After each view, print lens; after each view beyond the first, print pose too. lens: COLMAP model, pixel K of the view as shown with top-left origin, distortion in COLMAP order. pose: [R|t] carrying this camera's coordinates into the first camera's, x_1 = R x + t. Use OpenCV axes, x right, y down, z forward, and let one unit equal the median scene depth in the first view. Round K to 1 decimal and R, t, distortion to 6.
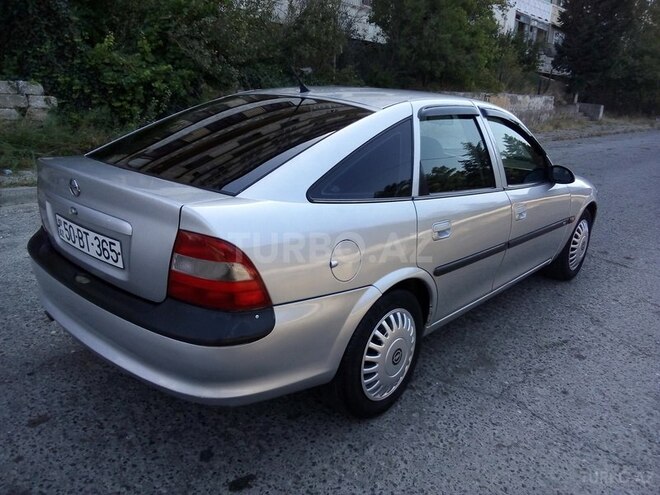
lens RADIAL K [[530.3, 0, 329.3], [0, 530.3, 237.1], [0, 0, 1]] dist [0.059194, -0.061889]
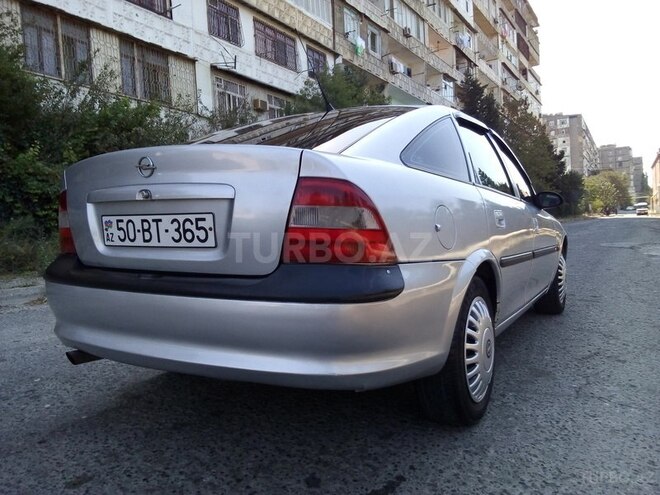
lens RADIAL K [[530.3, 0, 329.3], [0, 530.3, 237.1], [0, 0, 1]] dist [0.059194, -0.061889]
pose [[0.979210, -0.075776, 0.188164, -0.303515], [0.117939, 0.967386, -0.224178, 0.214955], [-0.165040, 0.241709, 0.956211, 0.119391]]
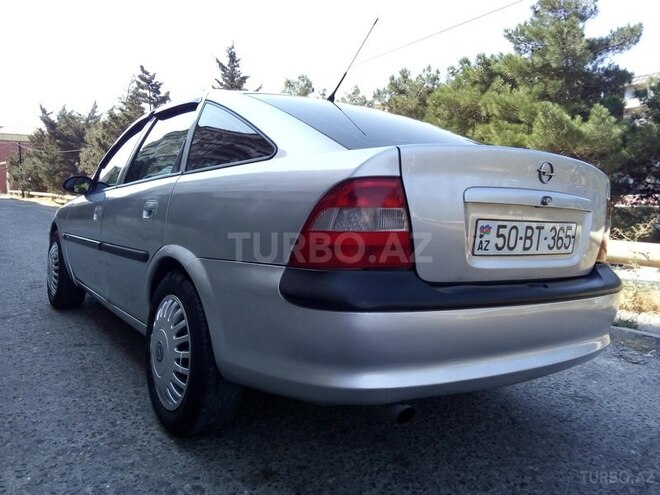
lens RADIAL K [[530.3, 0, 329.3], [0, 530.3, 237.1], [0, 0, 1]] dist [0.059194, -0.061889]
pose [[0.225739, -0.096266, 0.969420, -1.186414], [0.231721, 0.971851, 0.042549, -0.093346], [-0.946228, 0.215030, 0.241692, 0.977555]]
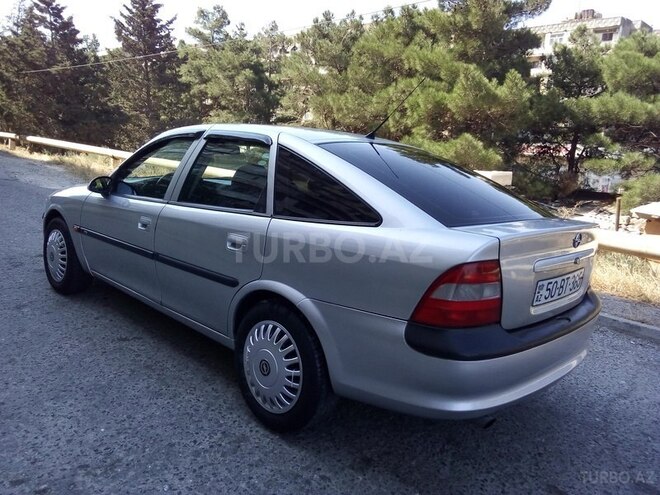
lens RADIAL K [[530.3, 0, 329.3], [0, 530.3, 237.1], [0, 0, 1]] dist [0.059194, -0.061889]
pose [[0.048619, -0.216060, 0.975169, -1.398640], [0.197403, 0.959144, 0.202667, -0.377834], [-0.979116, 0.182648, 0.089283, 1.217225]]
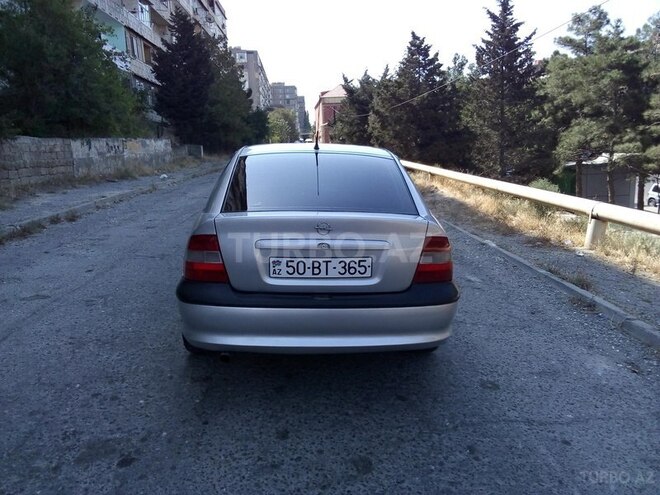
lens RADIAL K [[532.6, 0, 331.5], [0, 532.6, 229.2], [0, 0, 1]] dist [0.088827, -0.064197]
pose [[0.707169, -0.155962, 0.689629, -1.193356], [0.216551, 0.976271, -0.001272, -0.072388], [-0.673066, 0.150239, 0.724161, 0.005606]]
